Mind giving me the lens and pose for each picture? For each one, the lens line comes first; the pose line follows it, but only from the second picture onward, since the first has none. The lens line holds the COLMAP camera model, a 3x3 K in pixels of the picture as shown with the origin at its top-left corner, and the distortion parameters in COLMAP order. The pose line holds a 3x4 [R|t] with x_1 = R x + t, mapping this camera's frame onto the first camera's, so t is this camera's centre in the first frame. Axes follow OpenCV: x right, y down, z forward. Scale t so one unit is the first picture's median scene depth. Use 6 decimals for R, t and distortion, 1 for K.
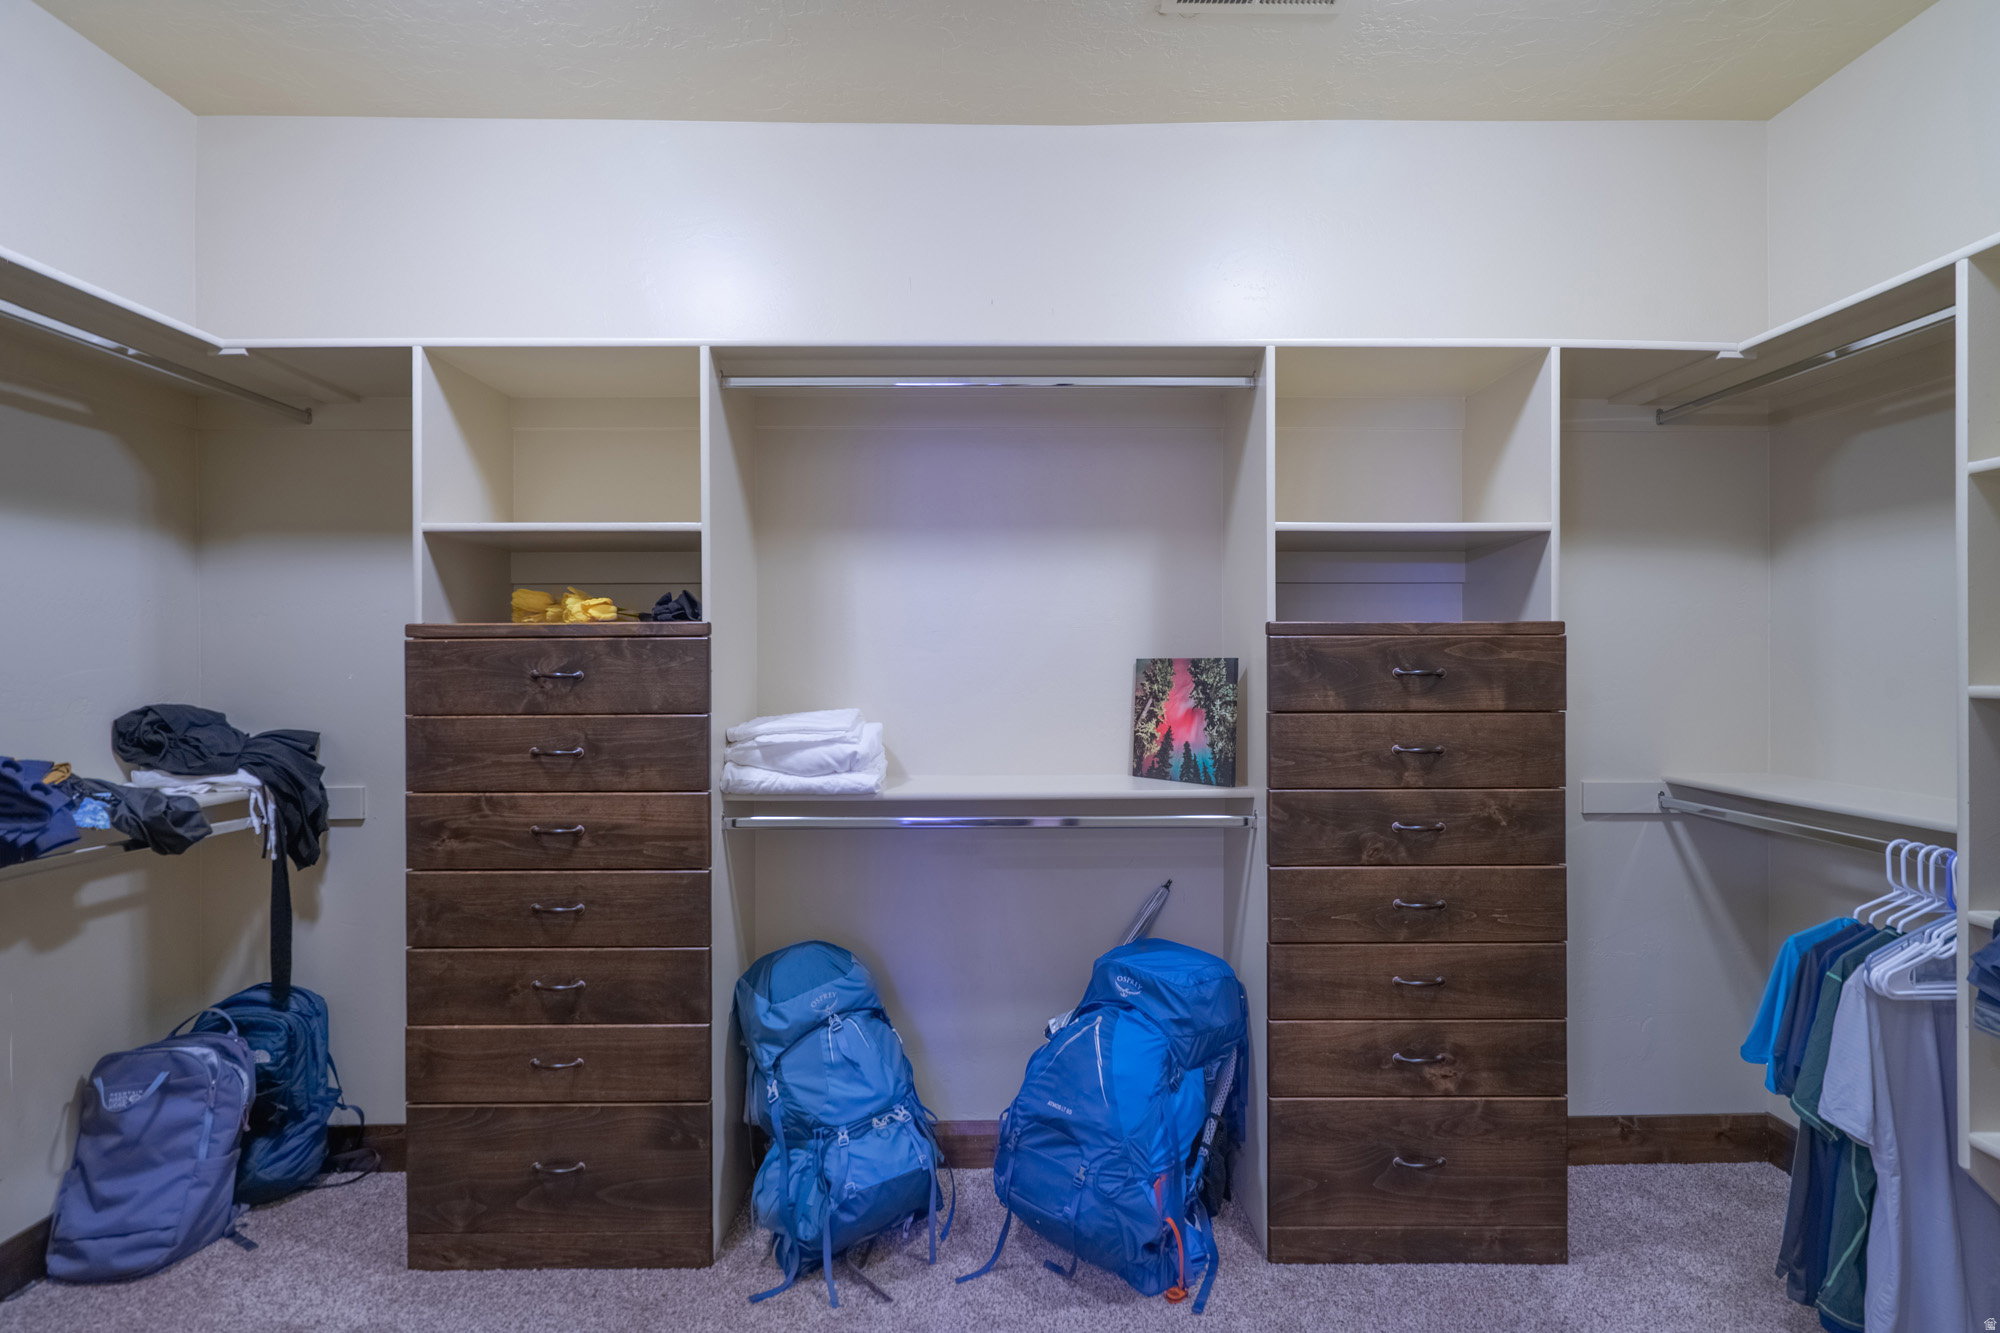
lens RADIAL K [[941.9, 0, 997.7], [0, 941.9, 668.4], [0, 0, 1]] dist [-0.000579, -0.000054]
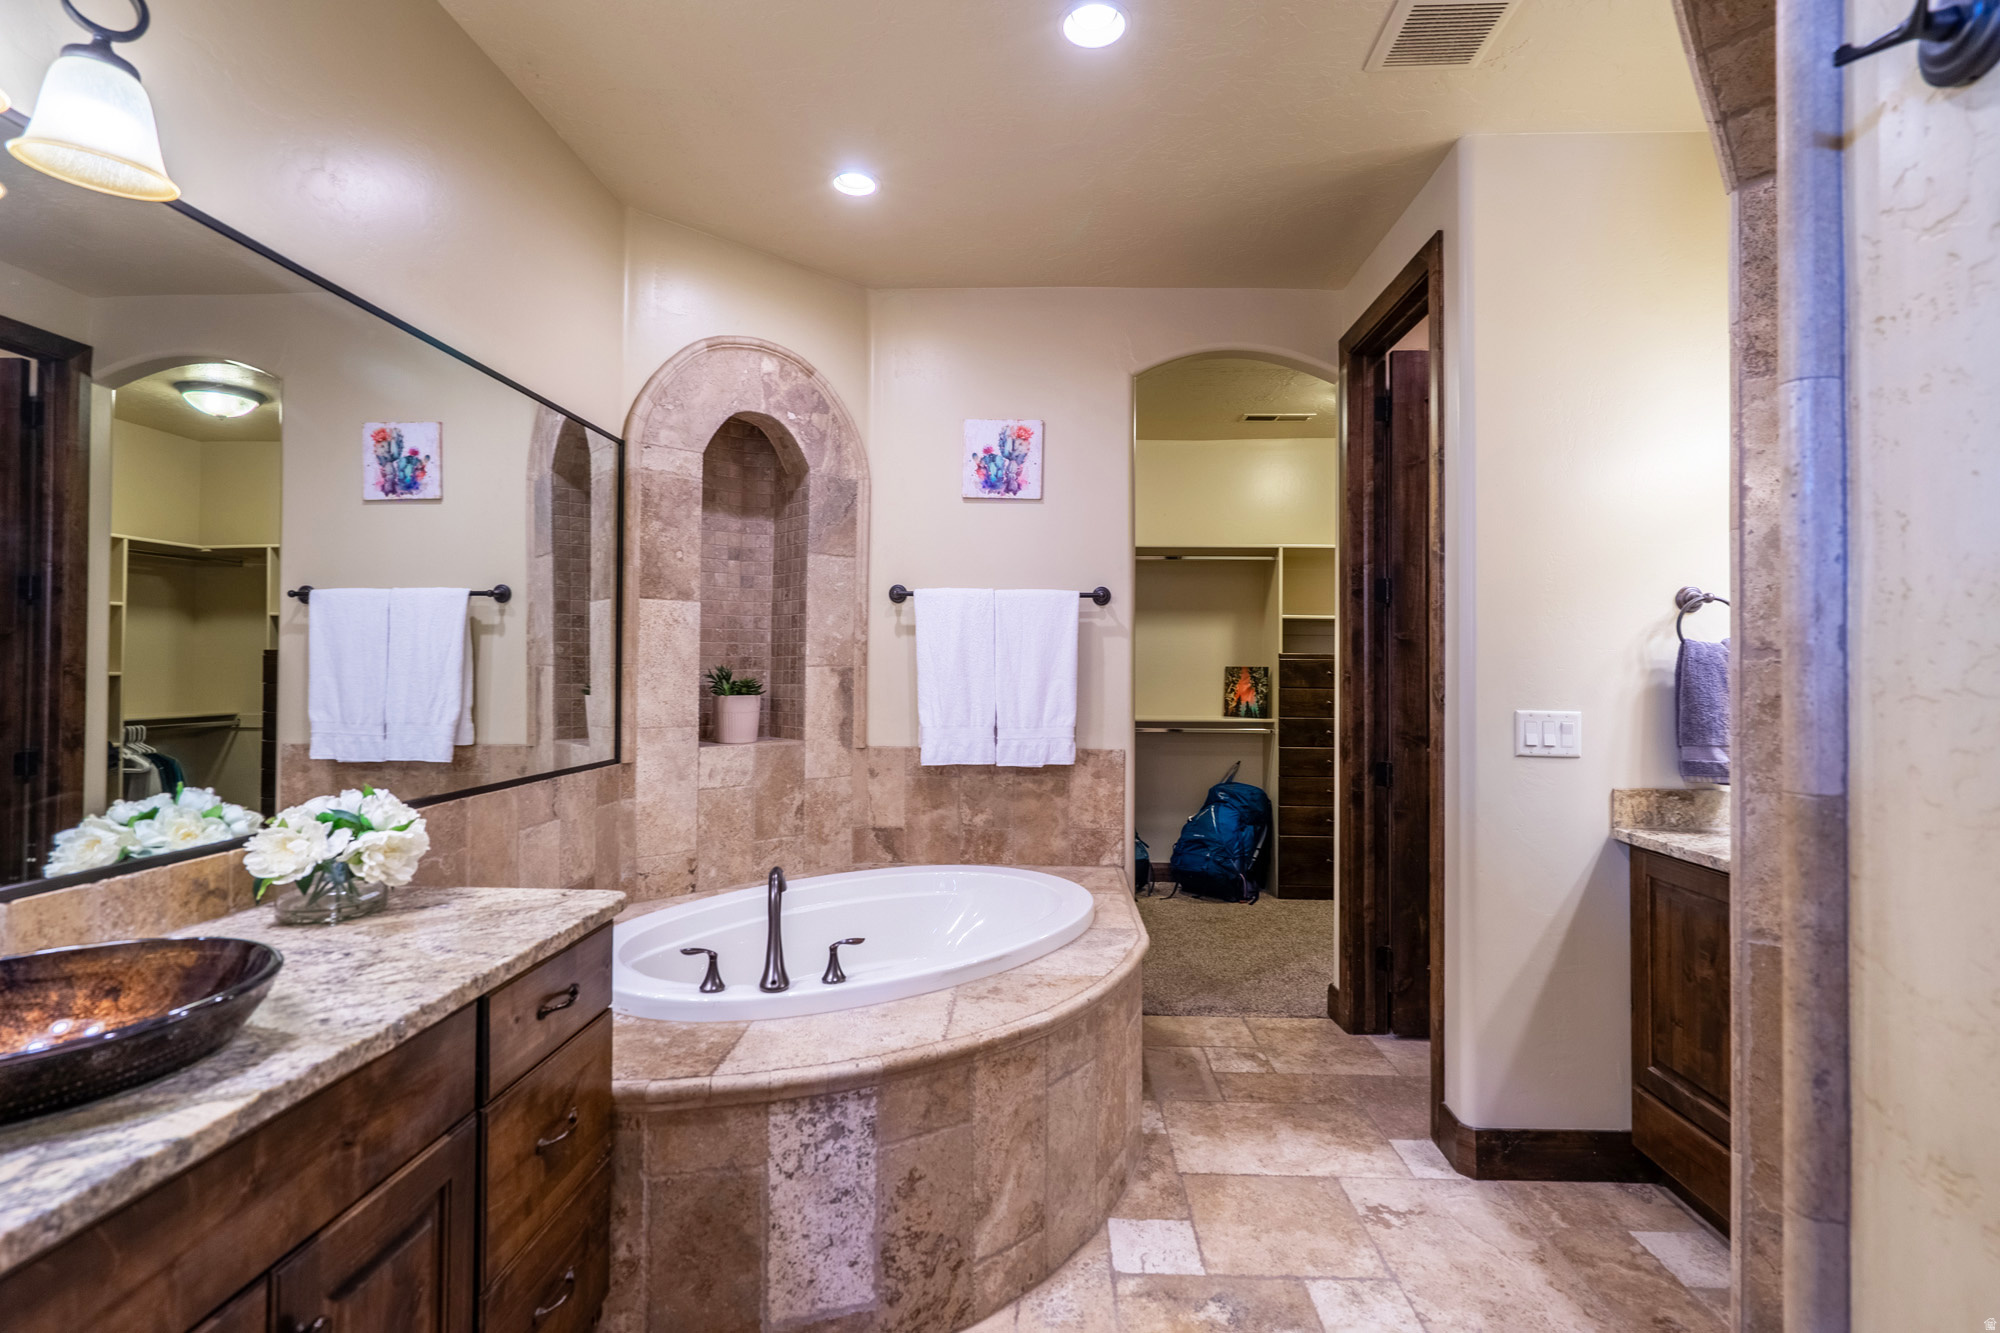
lens RADIAL K [[941.9, 0, 1004.7], [0, 941.9, 668.6], [0, 0, 1]] dist [-0.000579, -0.000054]
pose [[0.999093, 0.006339, -0.042114, -0.340639], [-0.006337, 0.999980, 0.000158, -0.002426], [0.042114, 0.000109, 0.999113, -1.534983]]
